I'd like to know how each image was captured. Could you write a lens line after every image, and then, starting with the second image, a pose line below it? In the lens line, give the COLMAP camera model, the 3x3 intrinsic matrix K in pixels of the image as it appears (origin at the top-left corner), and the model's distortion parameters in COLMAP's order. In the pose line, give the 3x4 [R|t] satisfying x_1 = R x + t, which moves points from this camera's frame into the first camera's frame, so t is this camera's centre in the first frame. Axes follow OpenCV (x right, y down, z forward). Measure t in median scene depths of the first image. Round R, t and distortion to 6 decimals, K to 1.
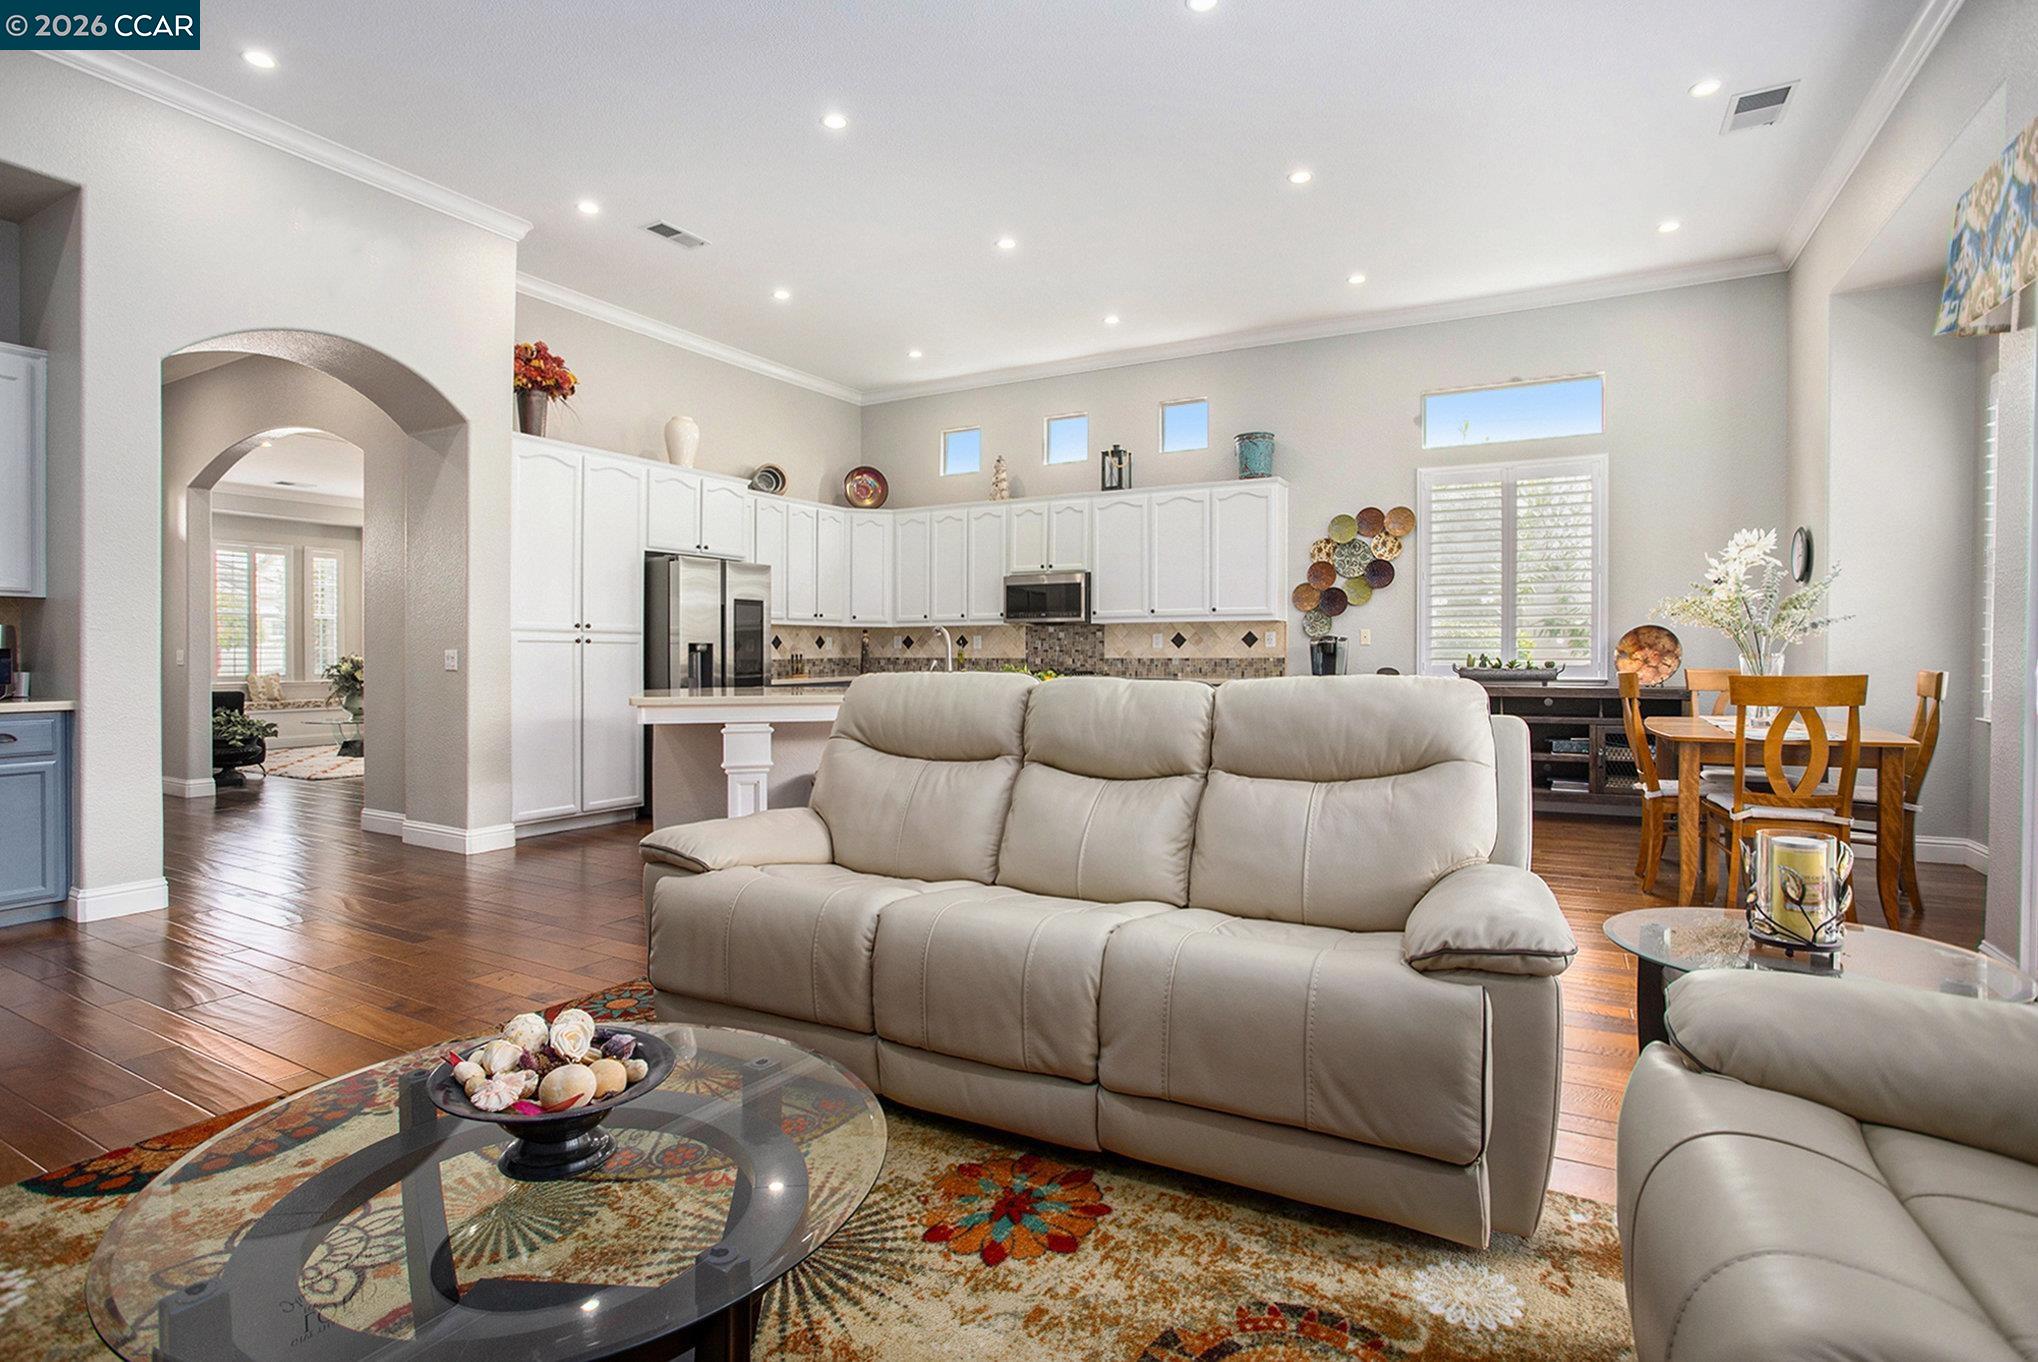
lens RADIAL K [[1012.0, 0, 1009.7], [0, 1012.0, 664.0], [0, 0, 1]] dist [-0.056134, 0.027061]
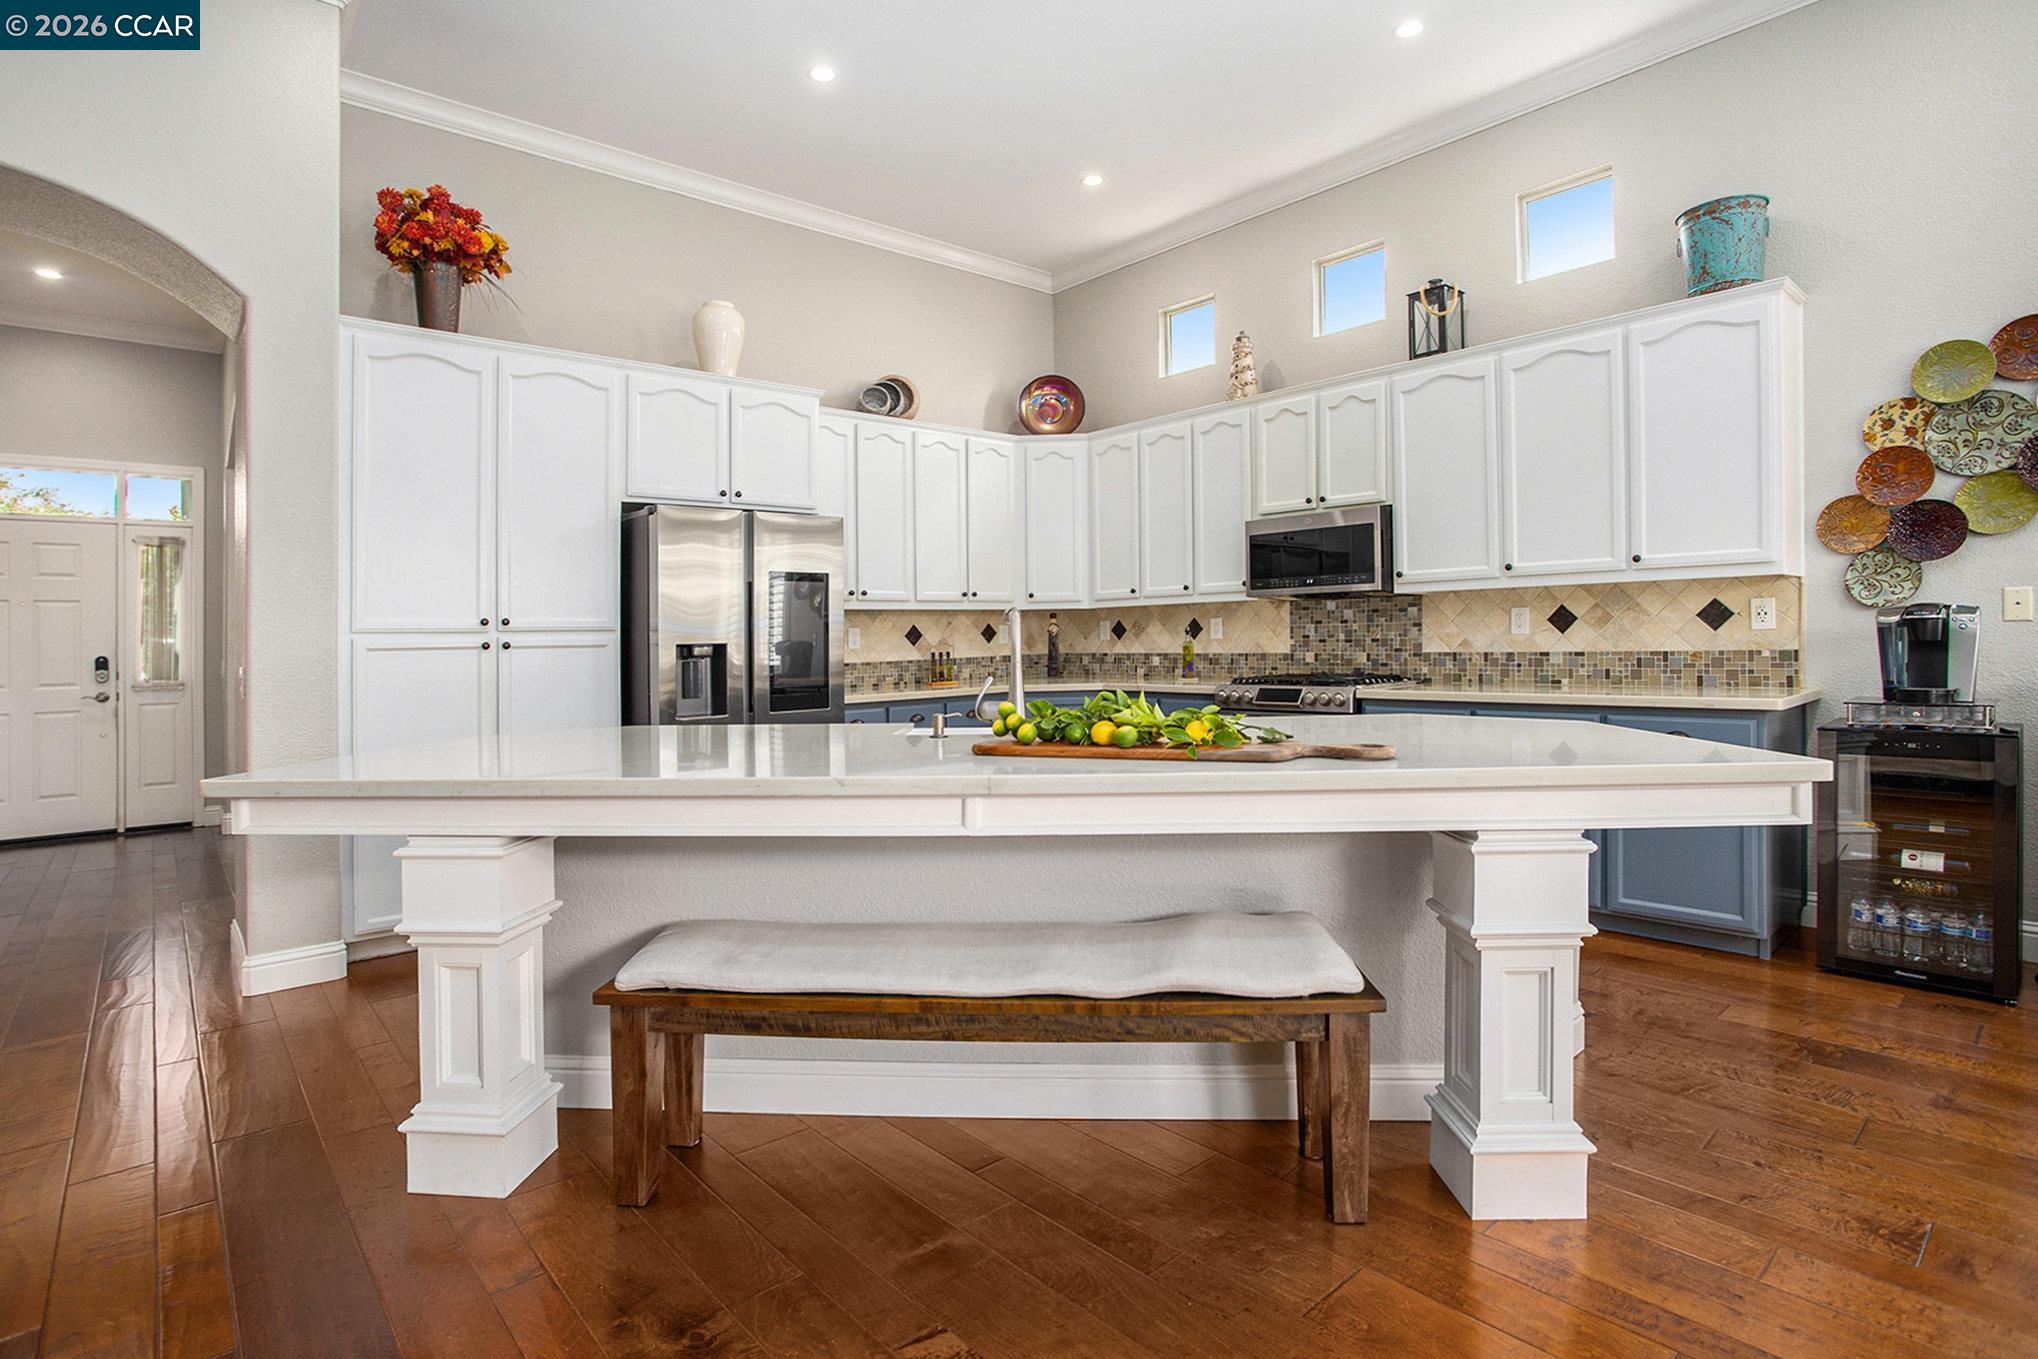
lens RADIAL K [[1032.7, 0, 993.4], [0, 1032.7, 654.4], [0, 0, 1]] dist [-0.053907, 0.027570]
pose [[0.936325, -0.012530, -0.350910, 0.074199], [0.015521, 0.999863, 0.005713, -0.012690], [0.350790, -0.010796, 0.936392, 0.387588]]
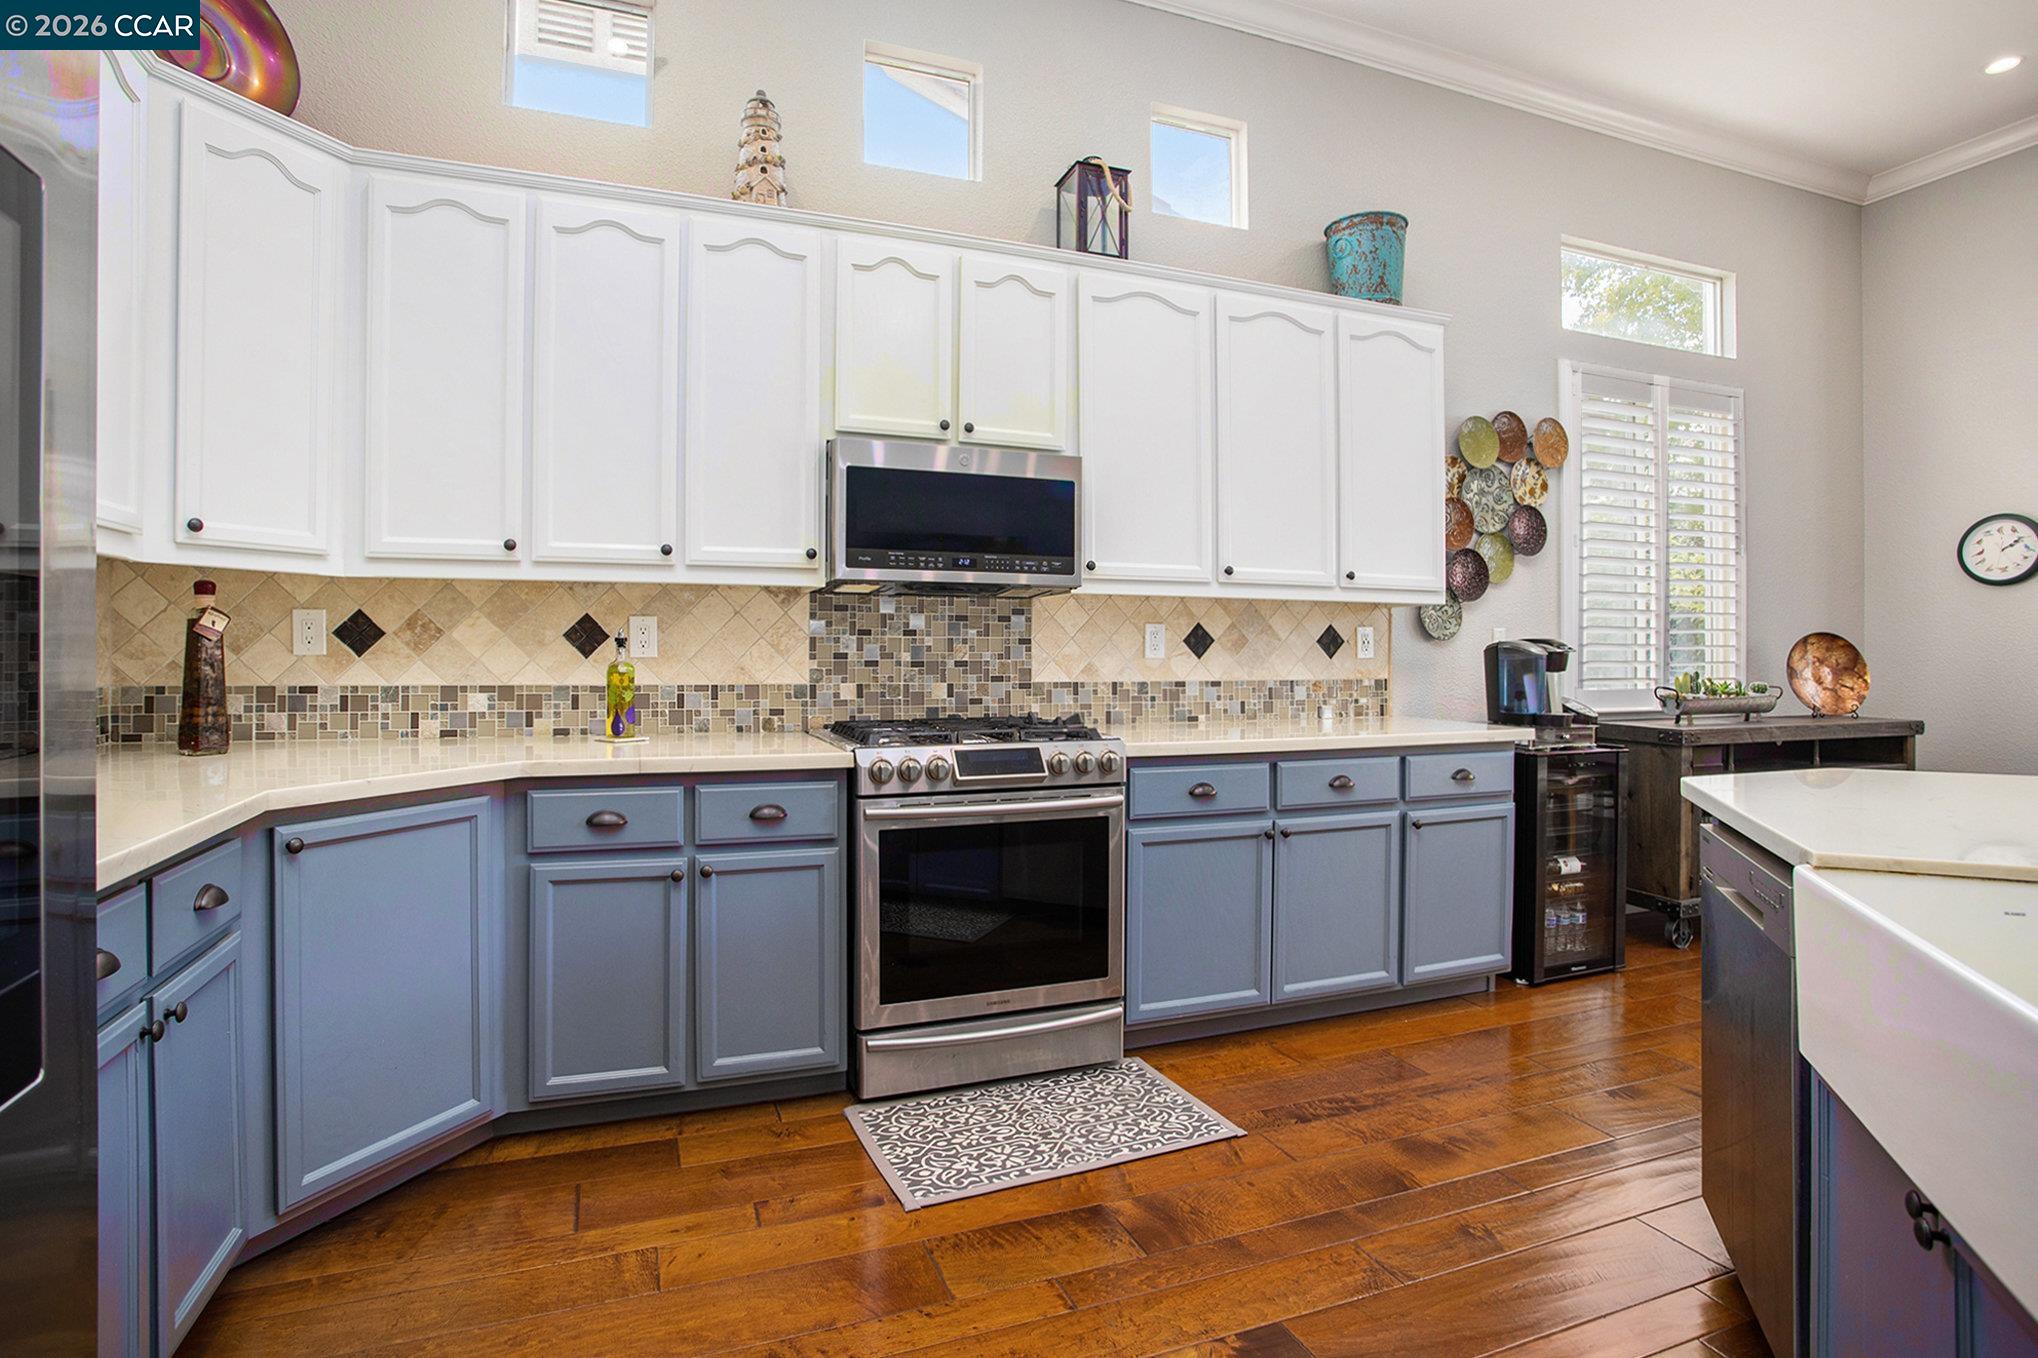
lens RADIAL K [[1012.0, 0, 1009.7], [0, 1012.0, 662.0], [0, 0, 1]] dist [-0.056134, 0.027061]
pose [[0.642051, -0.006004, 0.766639, -0.235879], [-0.000625, 0.999965, 0.008355, -0.018510], [-0.766662, -0.005844, 0.642025, 0.801820]]
